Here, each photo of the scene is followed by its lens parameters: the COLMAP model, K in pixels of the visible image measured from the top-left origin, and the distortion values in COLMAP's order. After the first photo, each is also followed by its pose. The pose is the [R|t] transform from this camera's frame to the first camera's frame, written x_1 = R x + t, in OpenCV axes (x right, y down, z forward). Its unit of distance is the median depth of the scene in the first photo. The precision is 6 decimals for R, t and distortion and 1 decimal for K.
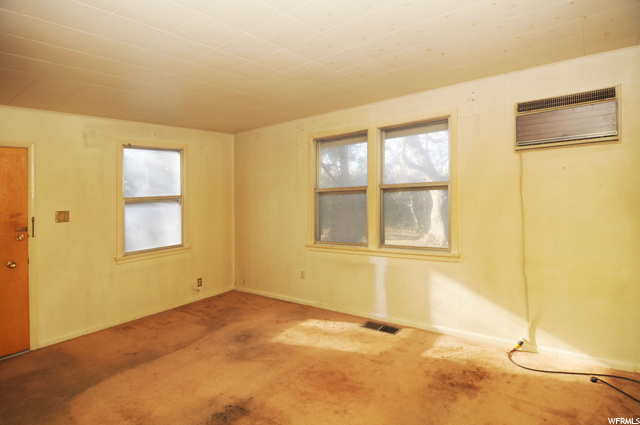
lens RADIAL K [[351.0, 0, 317.0], [0, 351.0, 204.0], [0, 0, 1]] dist [-0.000070, -0.000378]
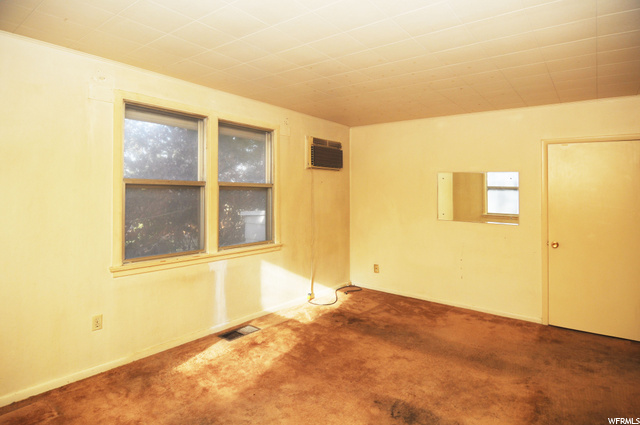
lens RADIAL K [[351.0, 0, 317.0], [0, 351.0, 204.0], [0, 0, 1]] dist [-0.000070, -0.000378]
pose [[0.008459, 0.018413, 0.999795, -1.828344], [0.015445, 0.999709, -0.018542, 0.060495], [-0.999845, 0.015598, 0.008172, 1.839935]]
